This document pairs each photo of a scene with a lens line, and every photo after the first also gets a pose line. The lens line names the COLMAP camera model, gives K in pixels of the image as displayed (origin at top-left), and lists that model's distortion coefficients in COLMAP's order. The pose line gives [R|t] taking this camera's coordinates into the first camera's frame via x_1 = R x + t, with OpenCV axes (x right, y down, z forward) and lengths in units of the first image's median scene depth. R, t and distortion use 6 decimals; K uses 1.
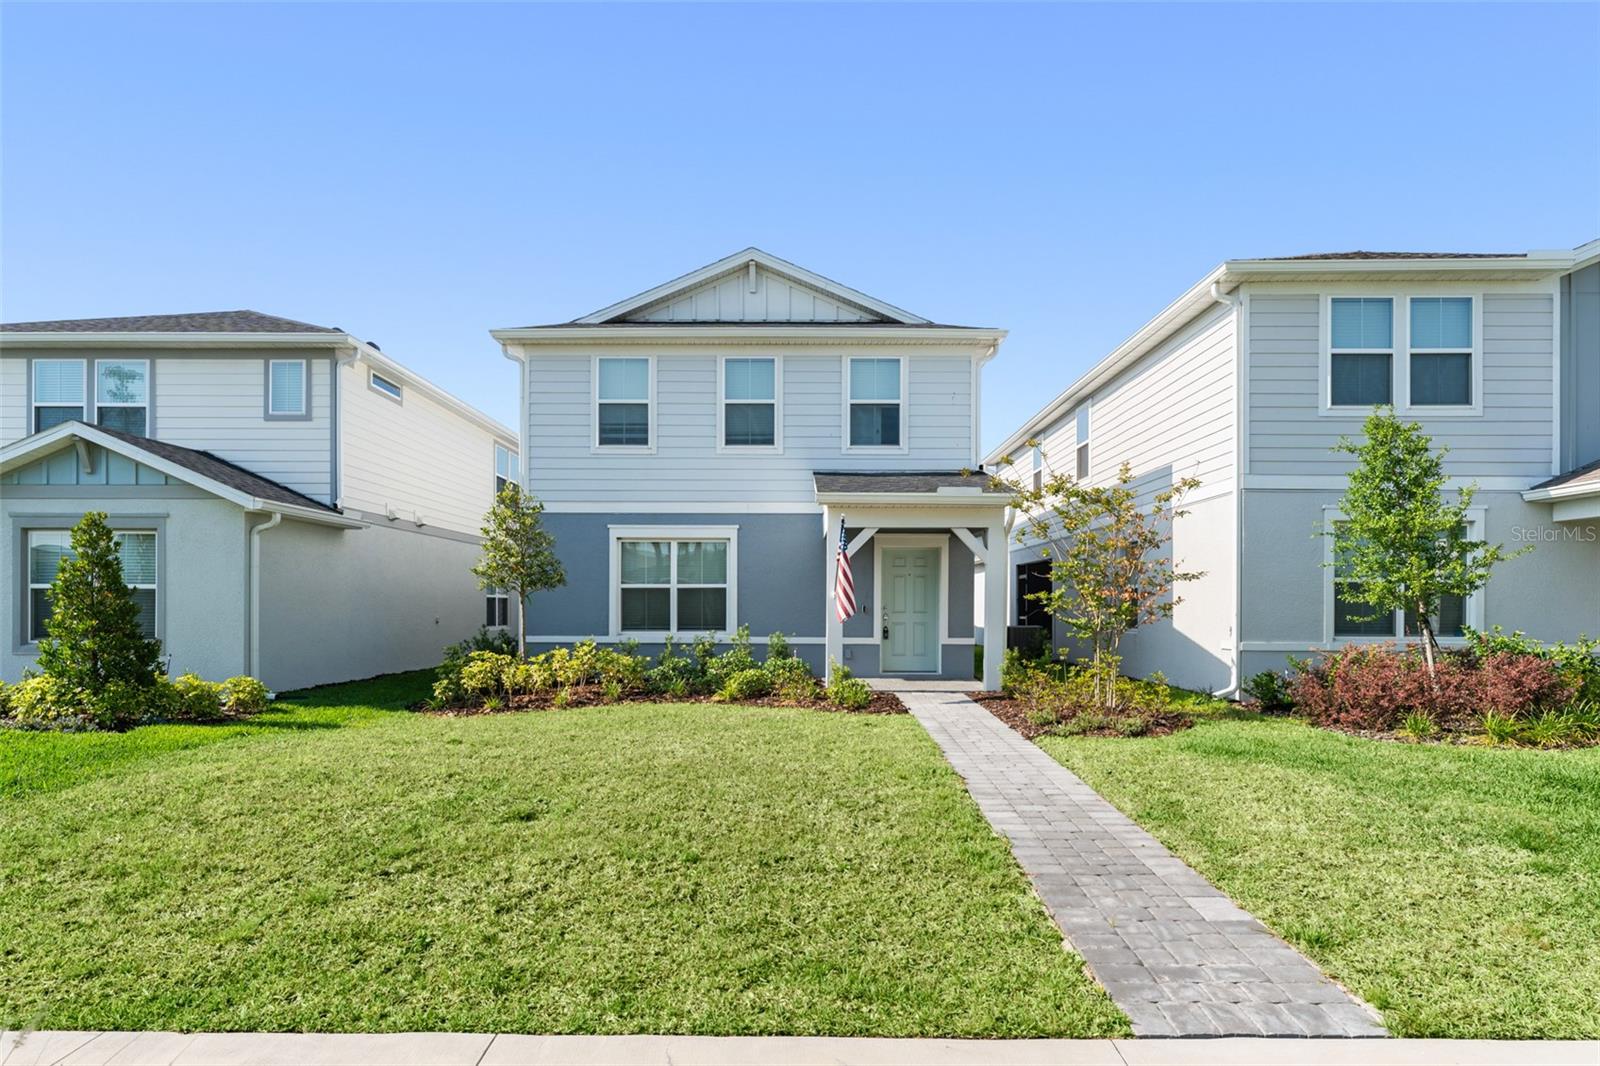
lens RADIAL K [[873.8, 0, 787.6], [0, 873.8, 609.4], [0, 0, 1]] dist [0.004767, -0.001250]
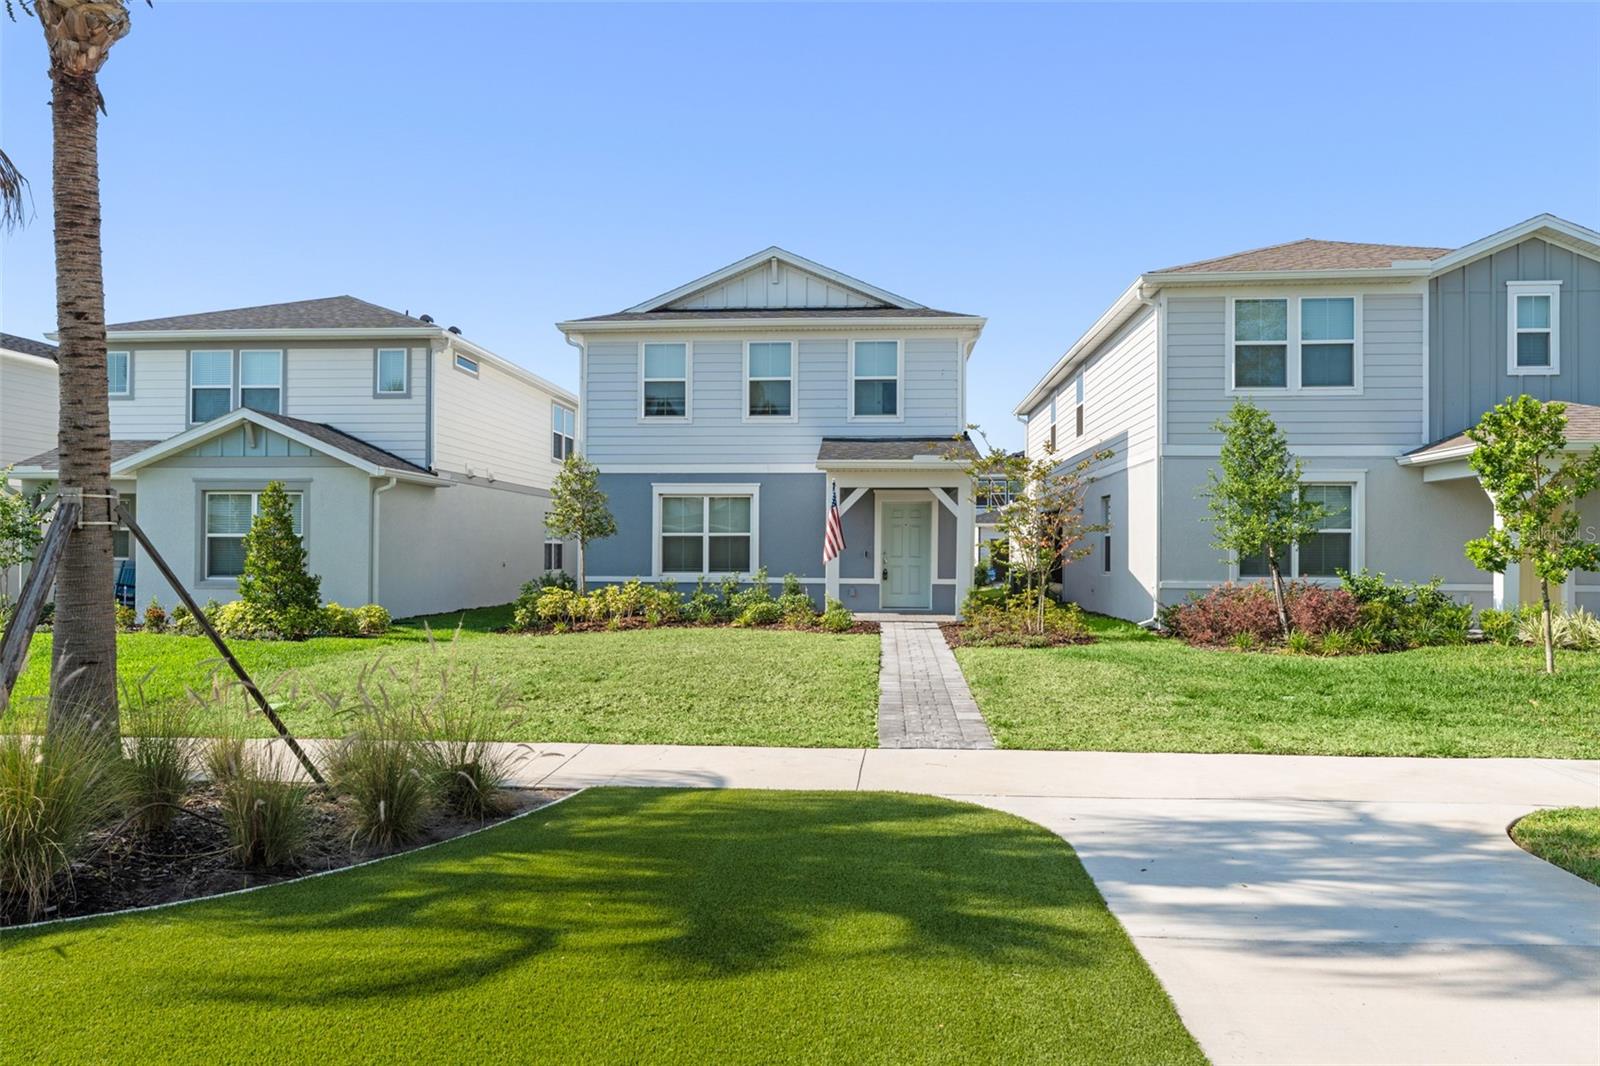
lens RADIAL K [[1081.8, 0, 802.8], [0, 1081.8, 537.3], [0, 0, 1]] dist [0.000078, 0.001776]
pose [[0.997317, 0.000239, -0.073202, 0.124591], [-0.001565, 0.999836, -0.018052, 0.003827], [0.073186, 0.018118, 0.997154, -0.523848]]
